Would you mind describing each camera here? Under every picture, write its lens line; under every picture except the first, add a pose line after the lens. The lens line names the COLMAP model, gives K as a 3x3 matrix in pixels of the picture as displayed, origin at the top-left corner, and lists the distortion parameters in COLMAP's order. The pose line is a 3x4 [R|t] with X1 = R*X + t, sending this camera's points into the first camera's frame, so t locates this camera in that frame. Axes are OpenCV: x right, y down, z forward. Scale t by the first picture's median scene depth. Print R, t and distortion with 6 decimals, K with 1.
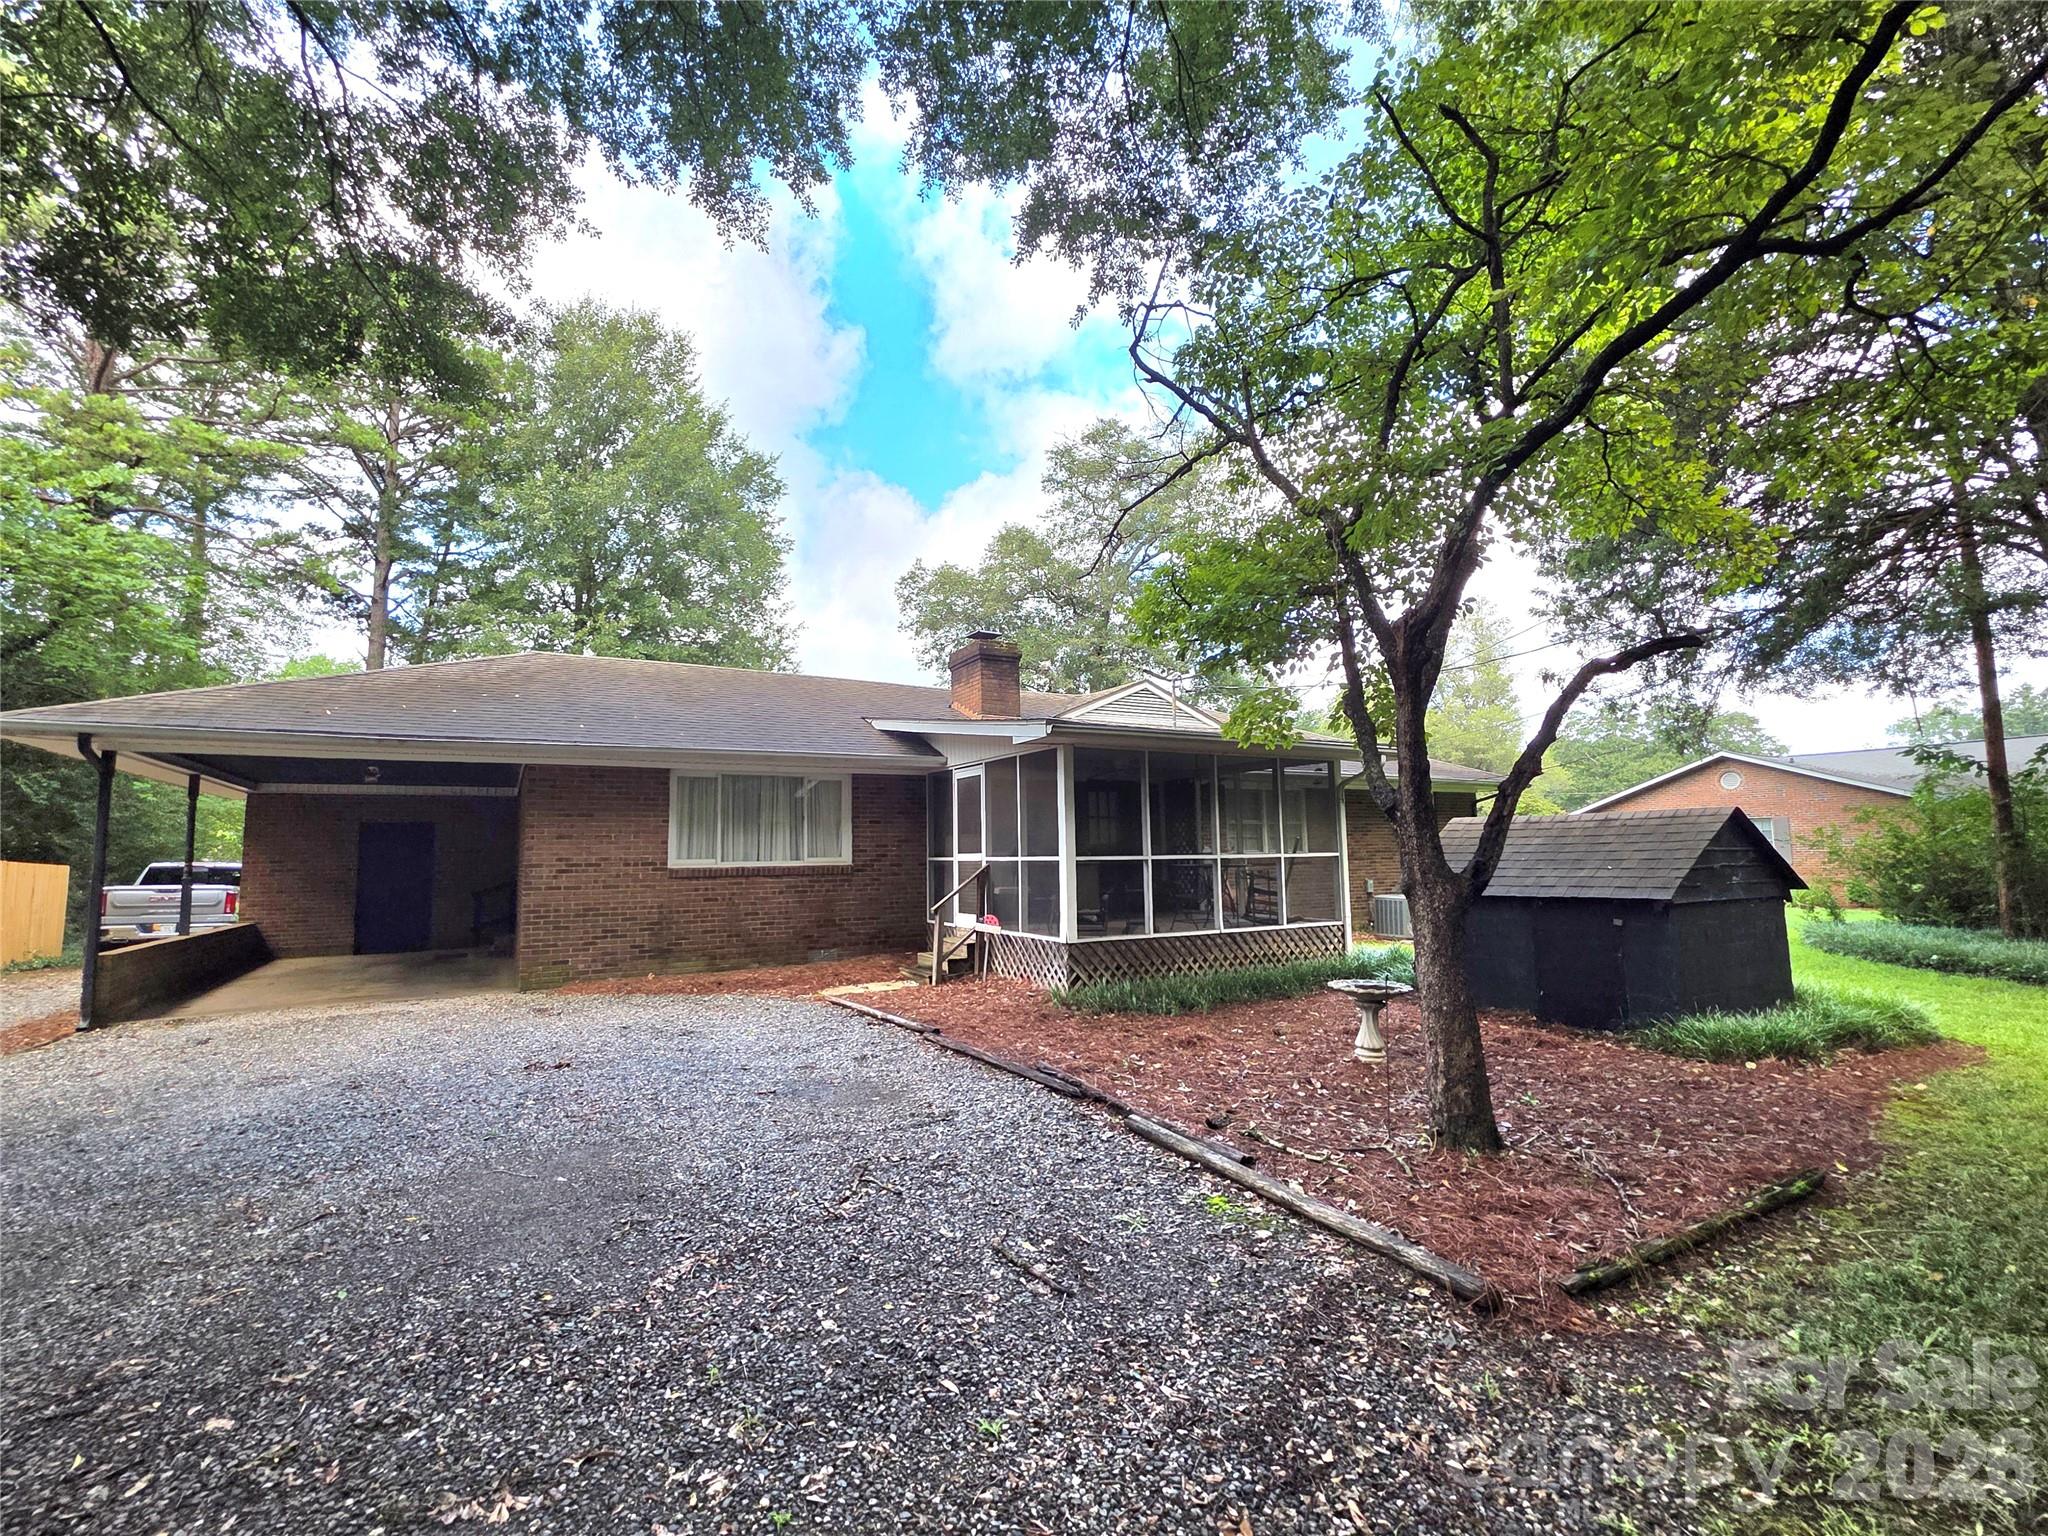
lens RADIAL K [[922.6, 0, 1024.0], [0, 922.6, 768.0], [0, 0, 1]] dist [-0.000293, 0.000018]
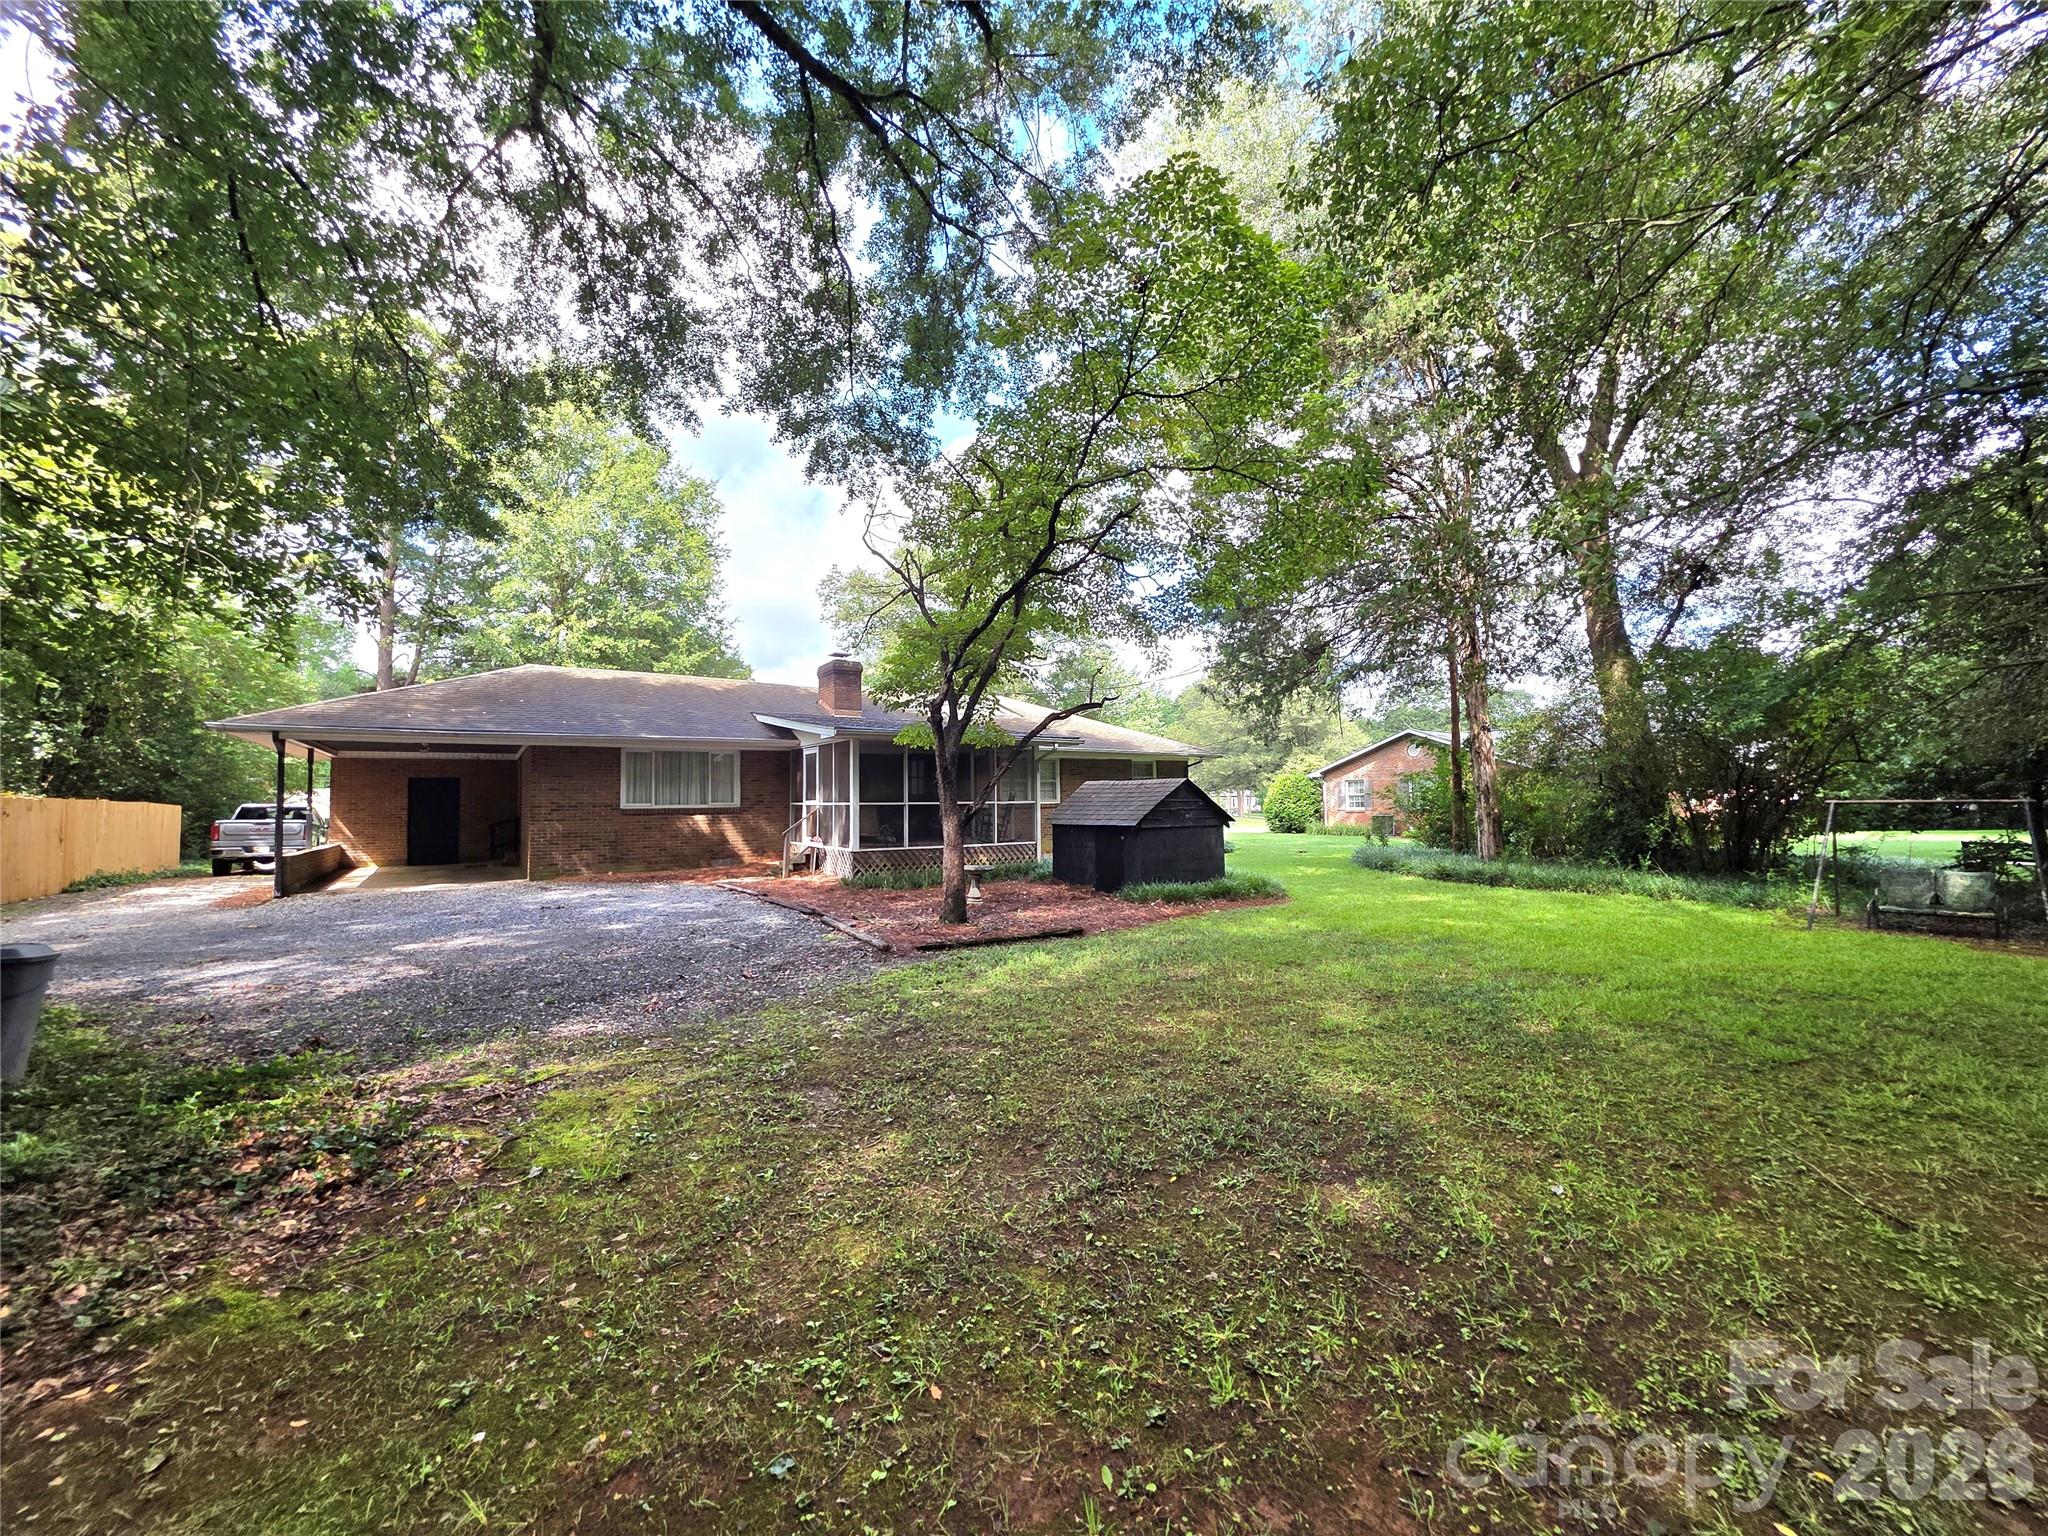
lens RADIAL K [[816.3, 0, 1016.4], [0, 816.3, 768.7], [0, 0, 1]] dist [0.001248, 0.000012]
pose [[0.997736, 0.007671, 0.066819, 0.218649], [-0.011316, 0.998459, 0.054336, -0.048929], [-0.066299, -0.054969, 0.996285, -0.488221]]
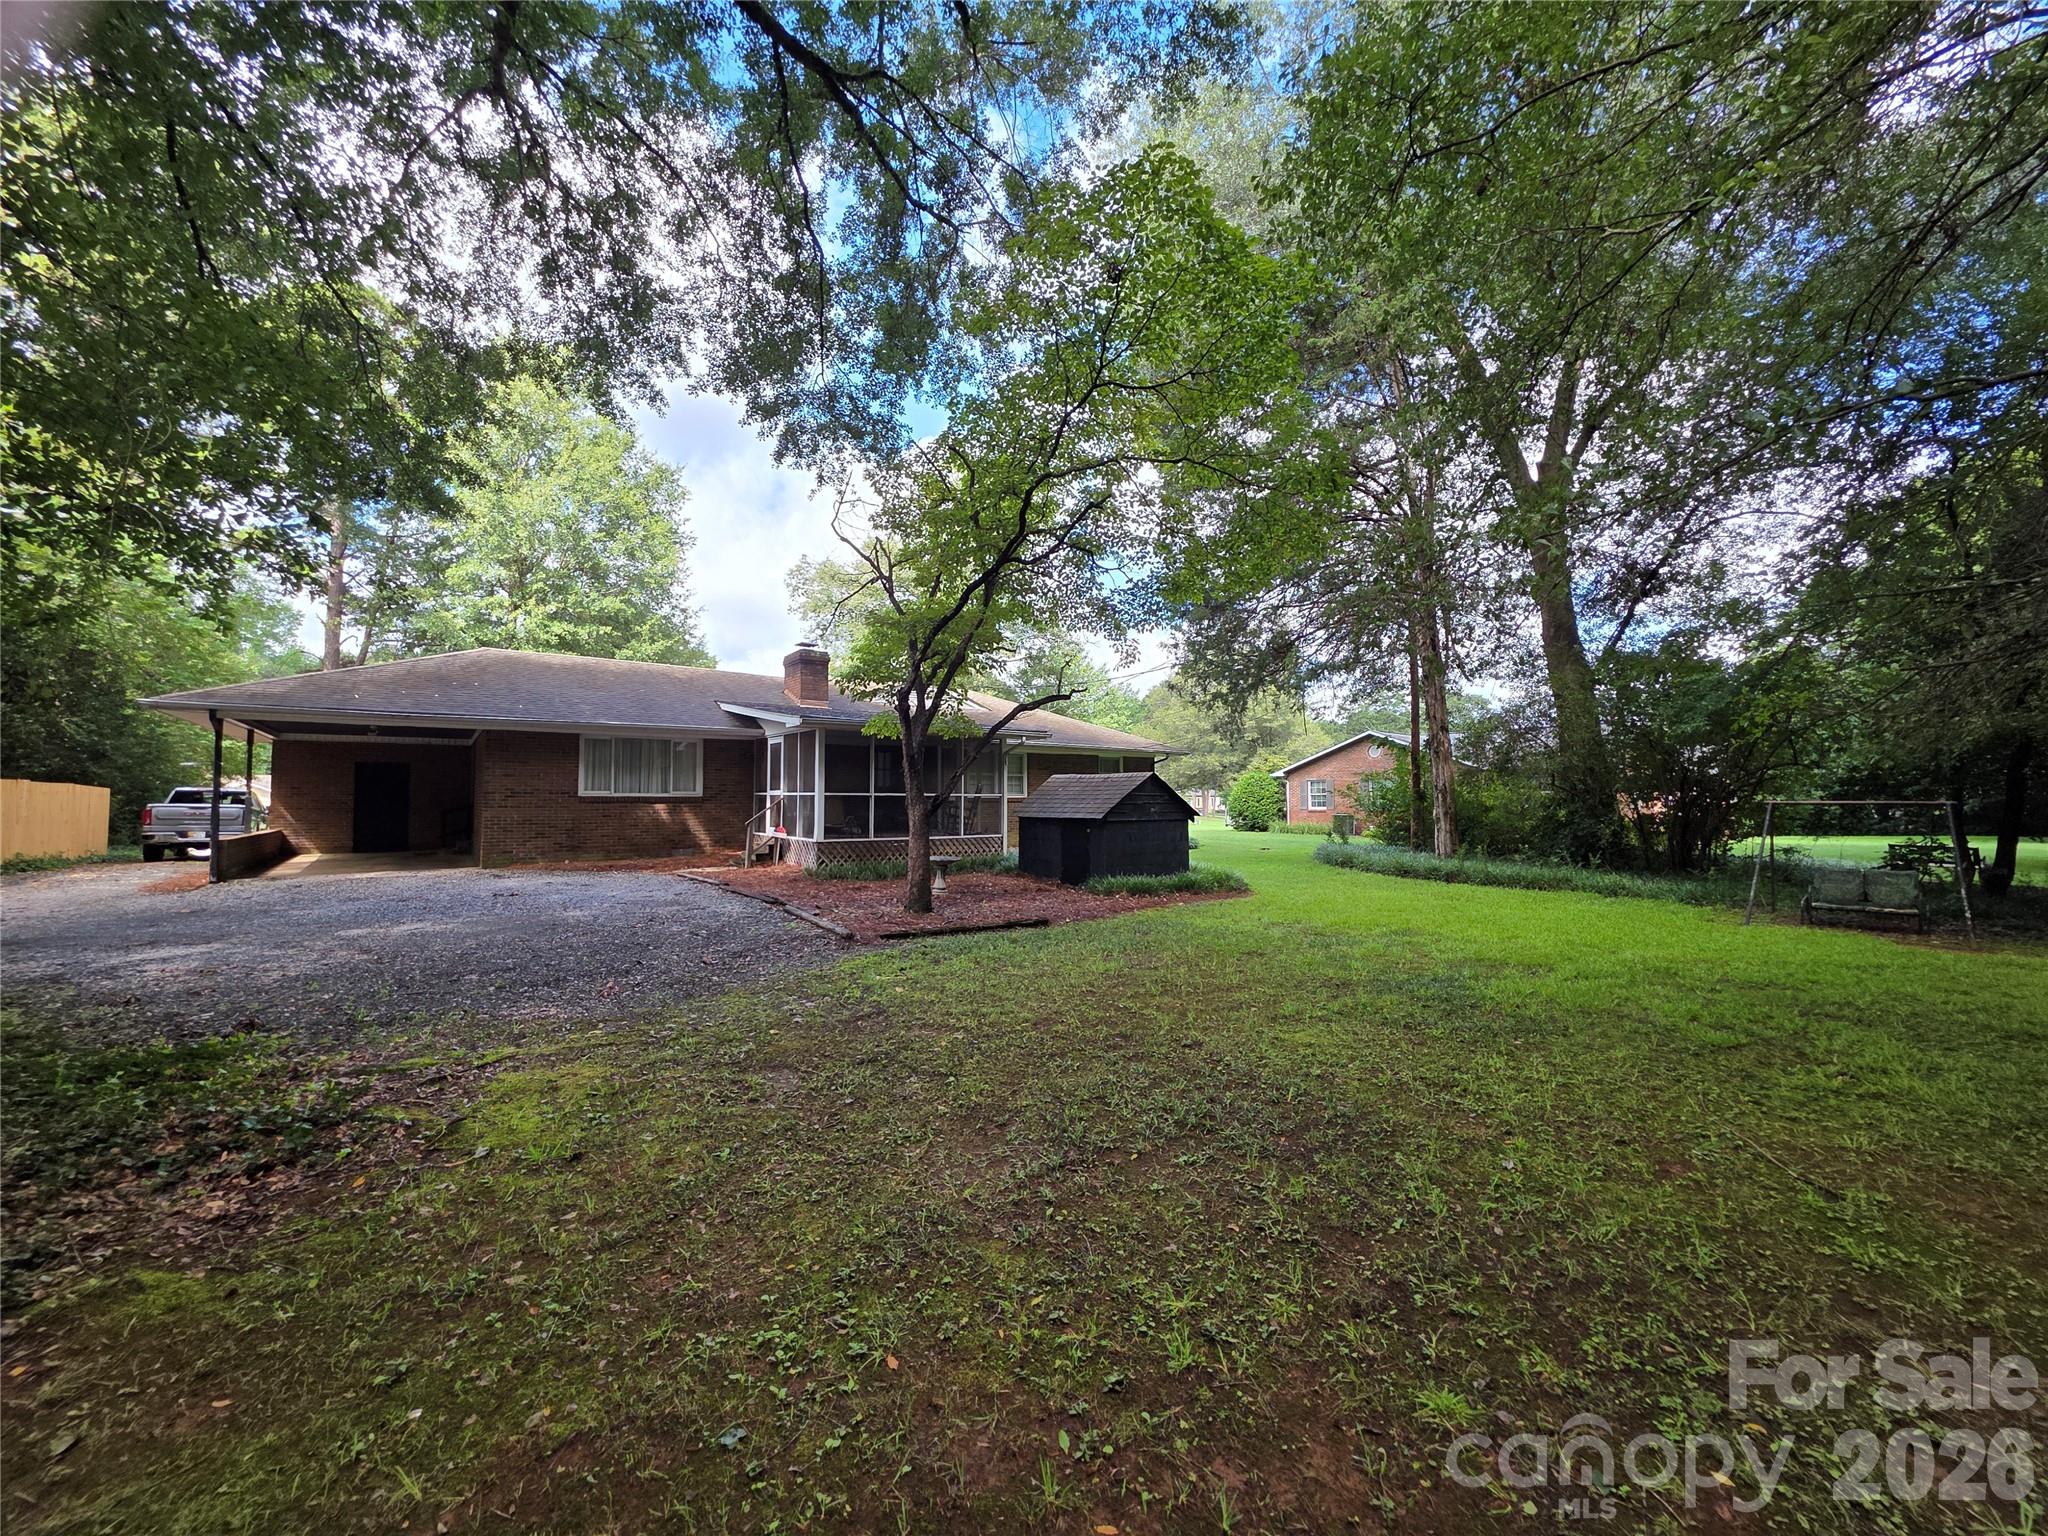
lens RADIAL K [[816.3, 0, 1016.4], [0, 816.3, 768.7], [0, 0, 1]] dist [0.001248, 0.000012]
pose [[0.994075, 0.021346, 0.106578, 0.219204], [-0.027503, 0.998016, 0.056631, -0.040306], [-0.105157, -0.059227, 0.992690, -0.486639]]
